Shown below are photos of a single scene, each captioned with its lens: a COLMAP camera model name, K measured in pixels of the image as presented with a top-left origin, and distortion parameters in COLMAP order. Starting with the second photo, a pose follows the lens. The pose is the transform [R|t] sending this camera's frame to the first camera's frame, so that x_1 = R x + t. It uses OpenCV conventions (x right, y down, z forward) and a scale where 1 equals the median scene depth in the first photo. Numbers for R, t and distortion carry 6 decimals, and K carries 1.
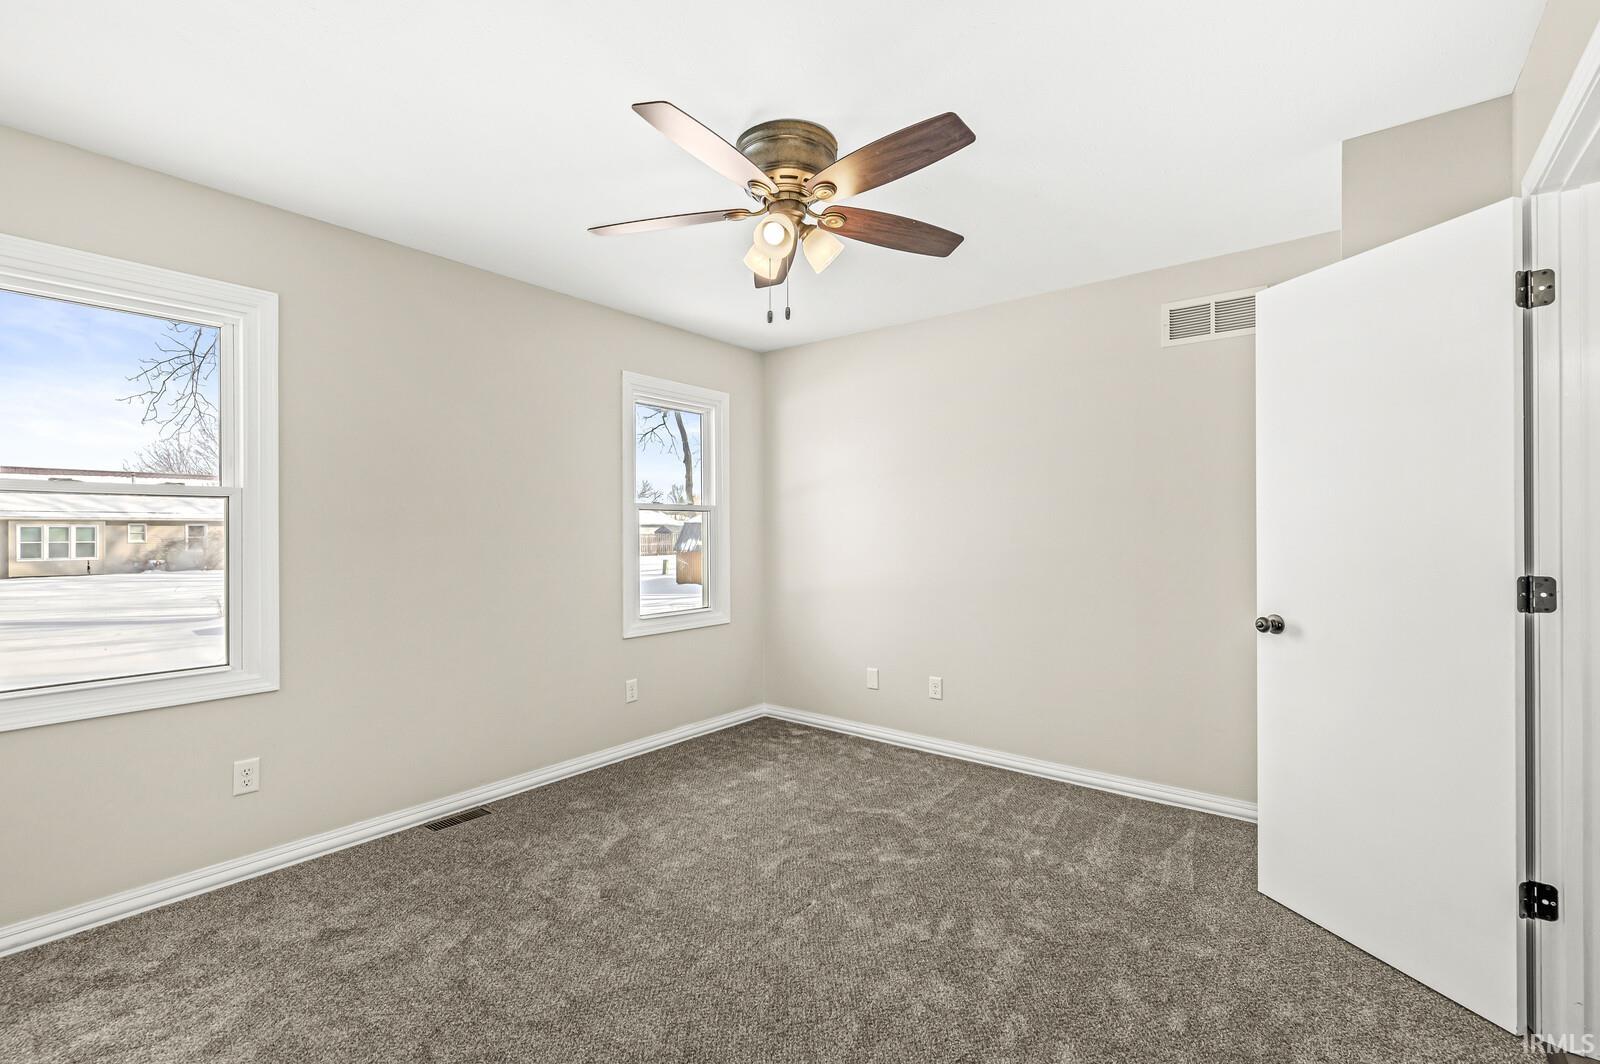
lens RADIAL K [[698.0, 0, 805.6], [0, 698.0, 519.5], [0, 0, 1]] dist [-0.010315, -0.000054]
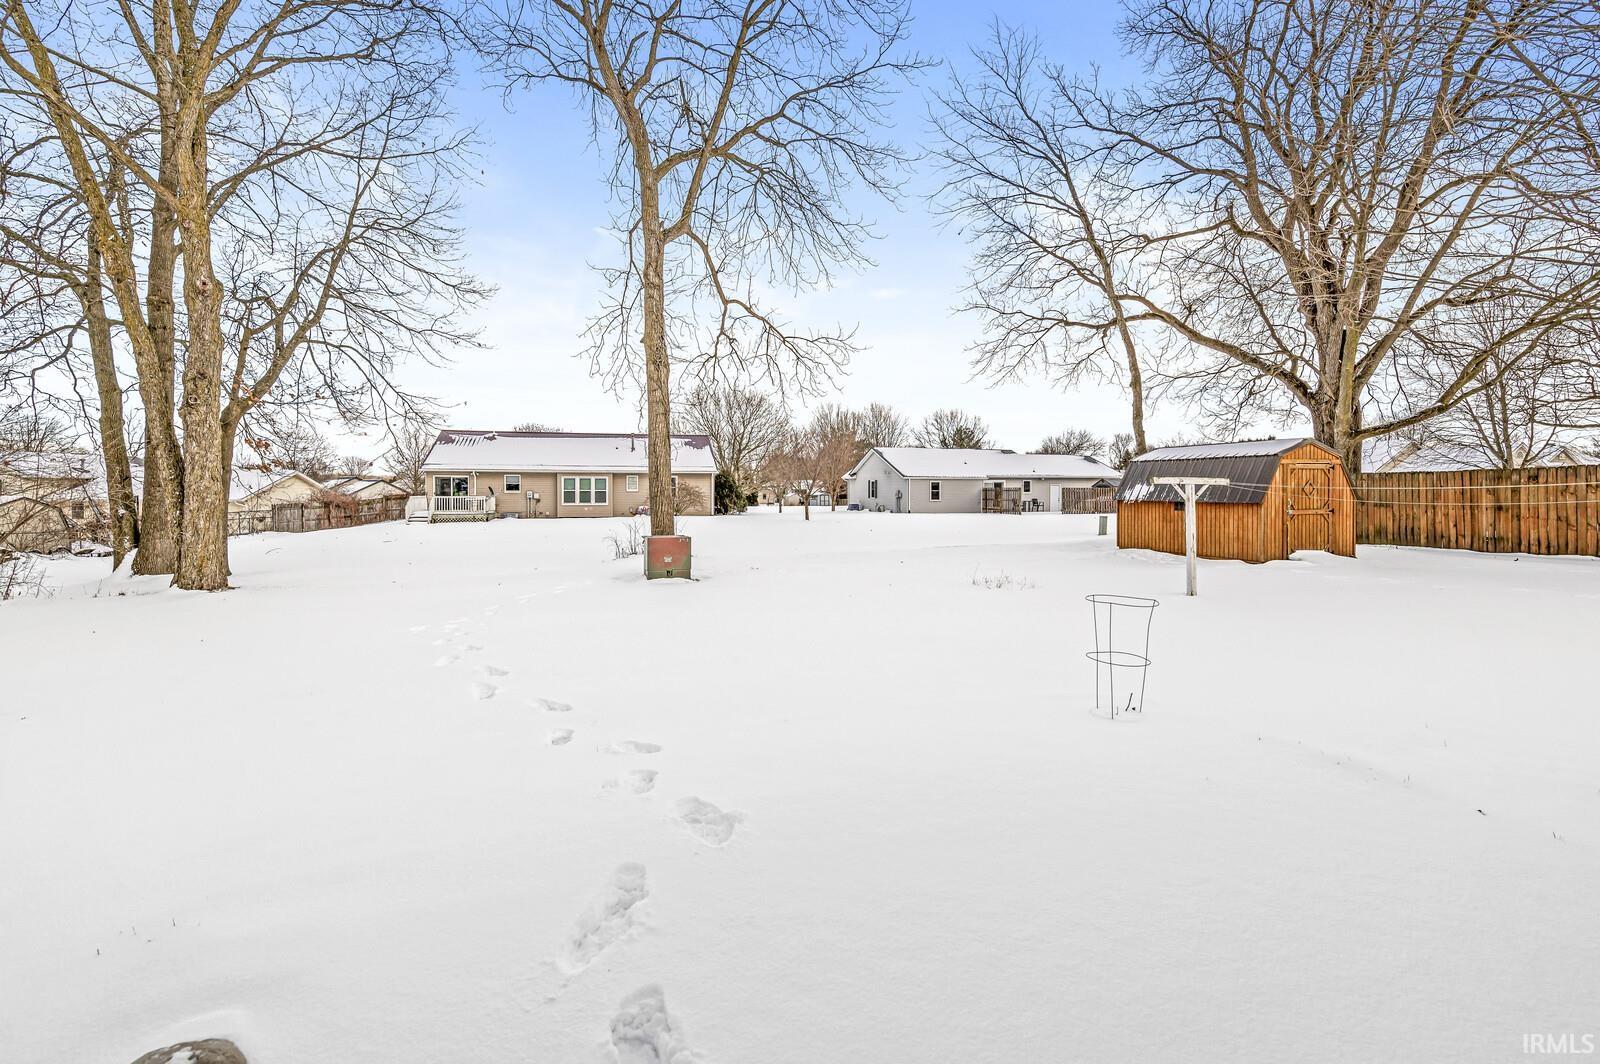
lens RADIAL K [[698.0, 0, 805.6], [0, 698.0, 519.5], [0, 0, 1]] dist [-0.010315, -0.000054]
pose [[0.821324, 0.027314, -0.569808, -0.032436], [0.004552, 0.998508, 0.054425, 0.017931], [0.570444, -0.047294, 0.819973, 0.185598]]
